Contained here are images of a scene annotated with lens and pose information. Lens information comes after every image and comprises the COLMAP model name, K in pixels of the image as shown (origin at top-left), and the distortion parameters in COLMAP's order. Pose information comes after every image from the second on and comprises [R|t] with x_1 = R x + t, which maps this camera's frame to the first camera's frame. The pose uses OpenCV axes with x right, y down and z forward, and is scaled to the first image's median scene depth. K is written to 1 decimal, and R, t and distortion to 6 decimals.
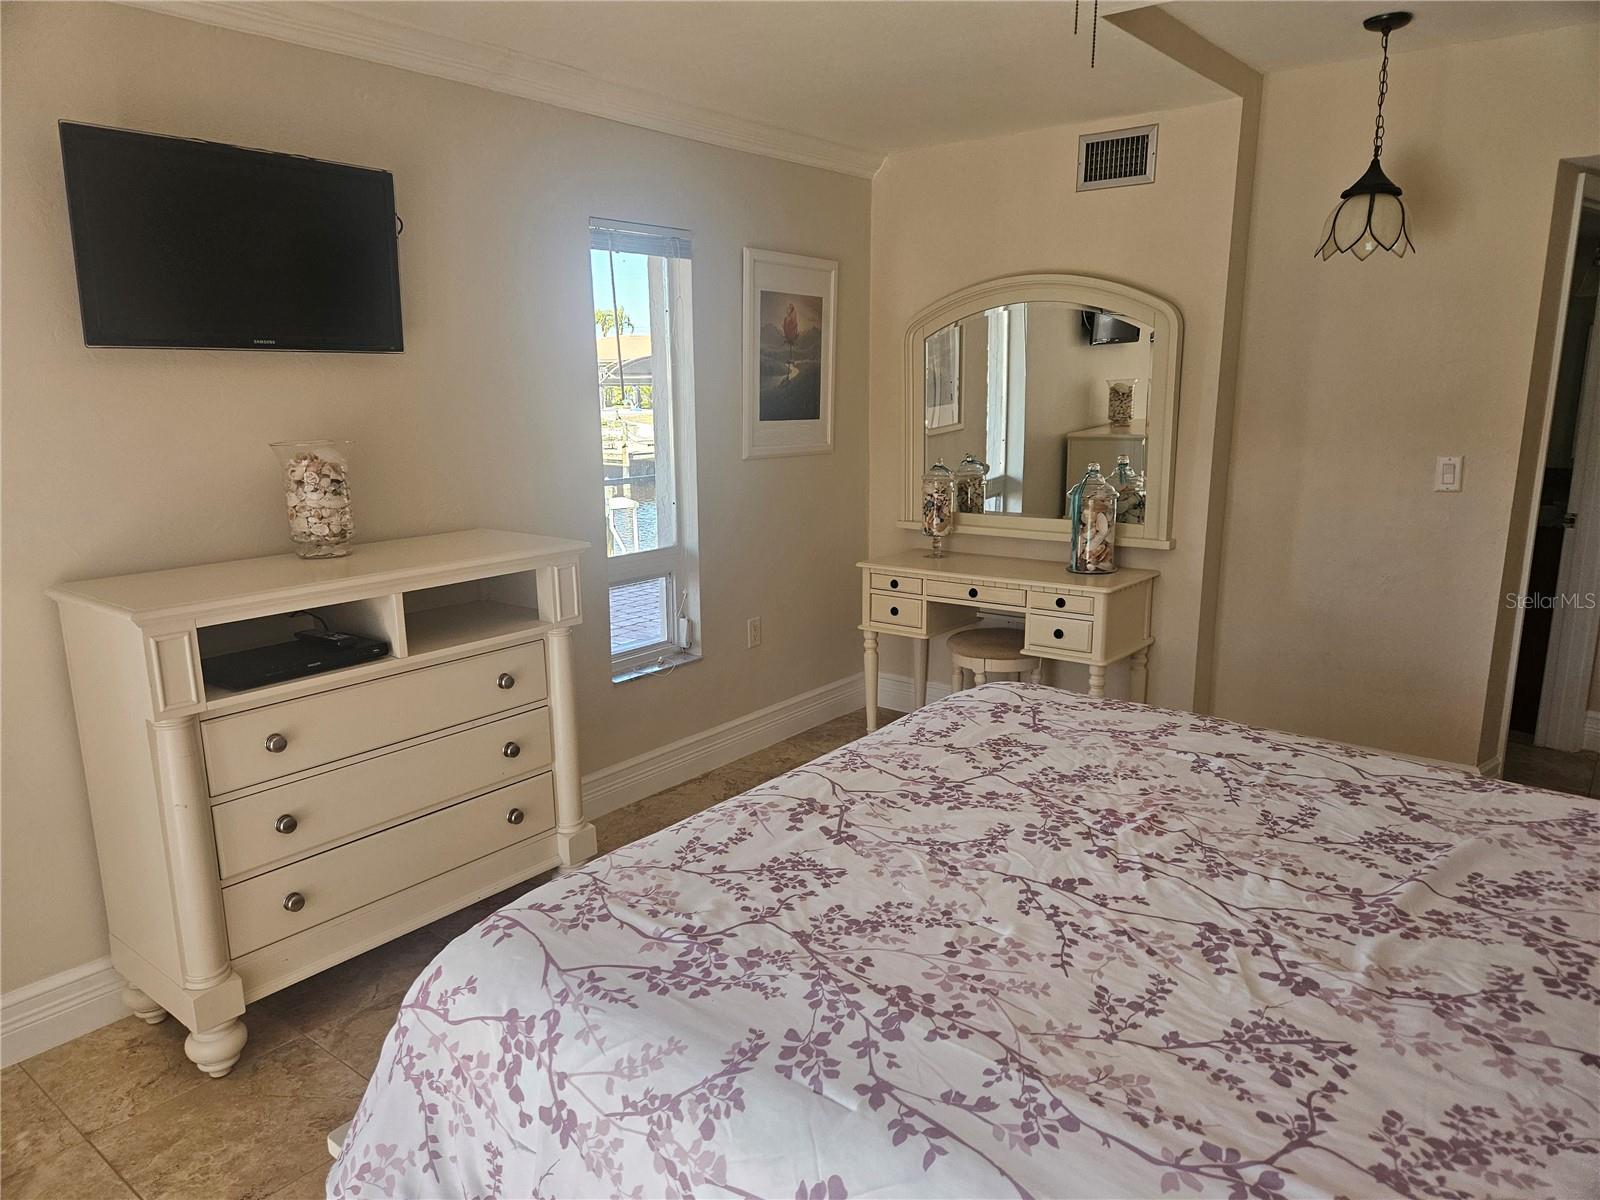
lens RADIAL K [[1072.0, 0, 800.8], [0, 1072.0, 627.2], [0, 0, 1]] dist [0.049035, -0.000121]
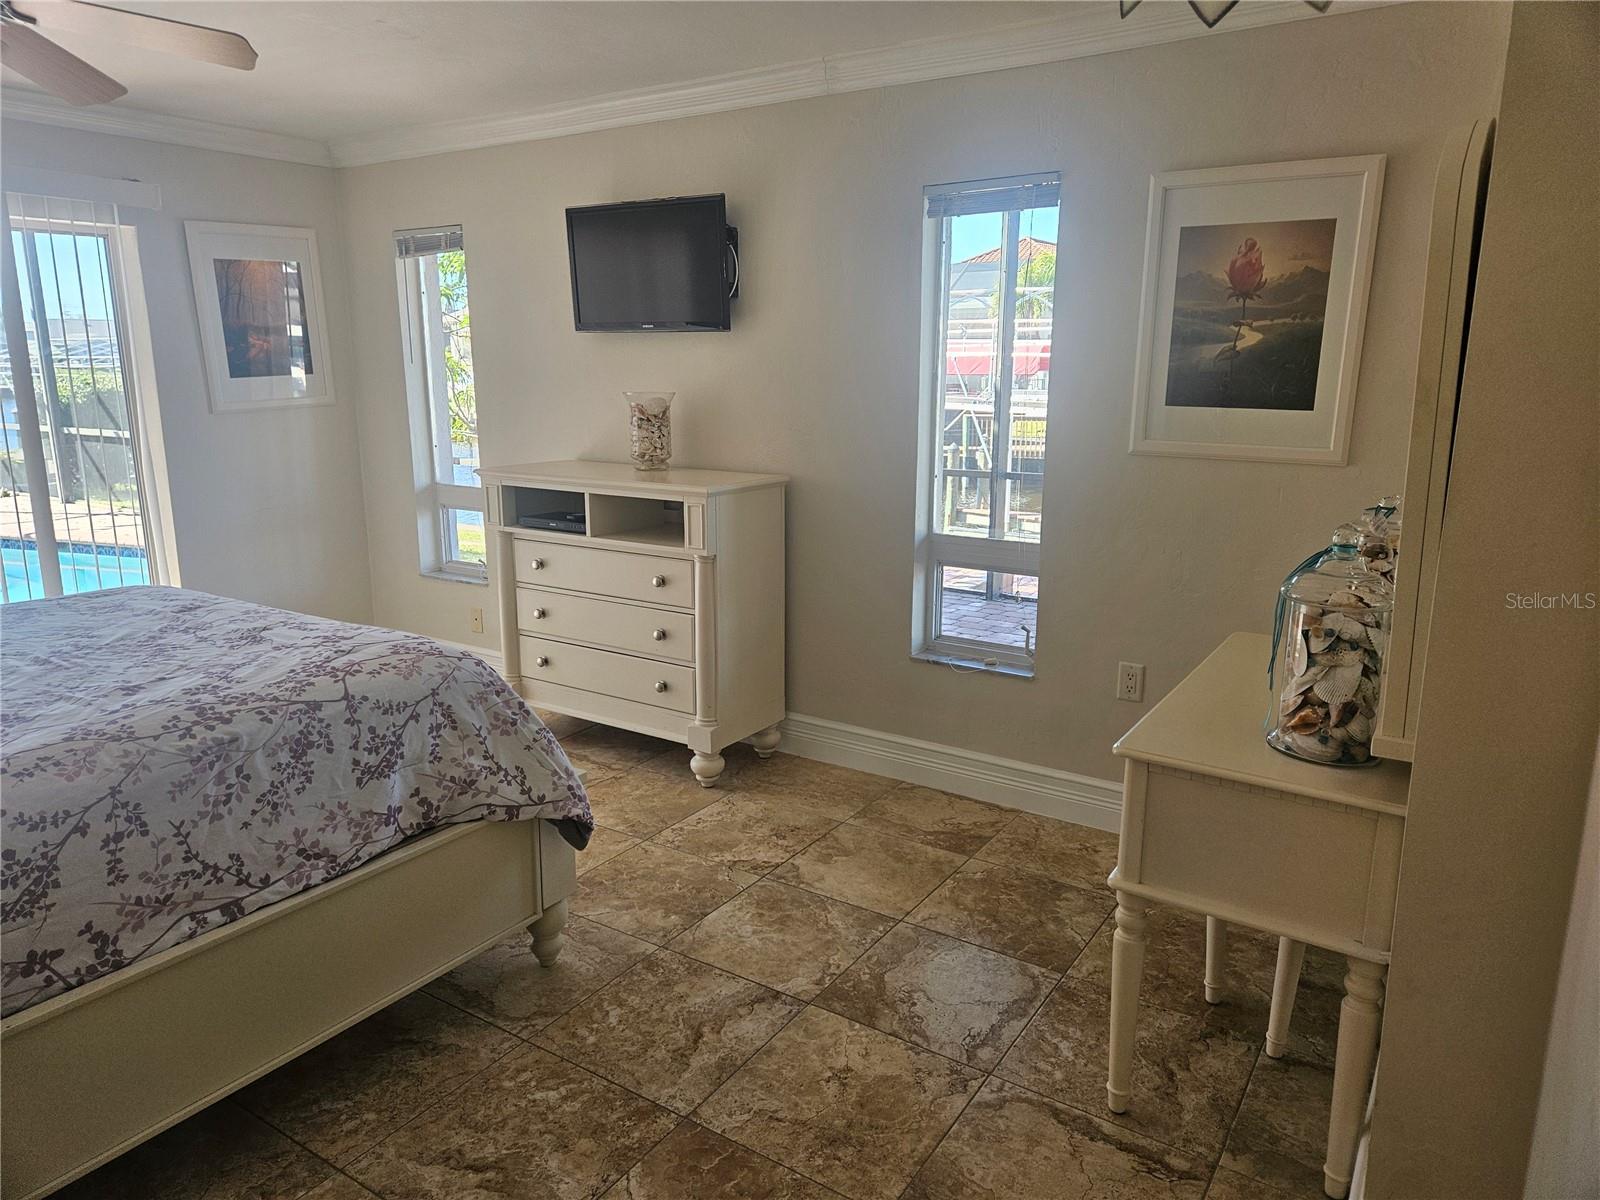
lens RADIAL K [[1062.5, 0, 800.0], [0, 1062.5, 600.0], [0, 0, 1]] dist [0.106648, -0.100917]
pose [[0.093467, 0.228235, -0.969109, 0.863682], [-0.229184, 0.952163, 0.202140, -0.196978], [0.968885, 0.203211, 0.141303, 0.851585]]
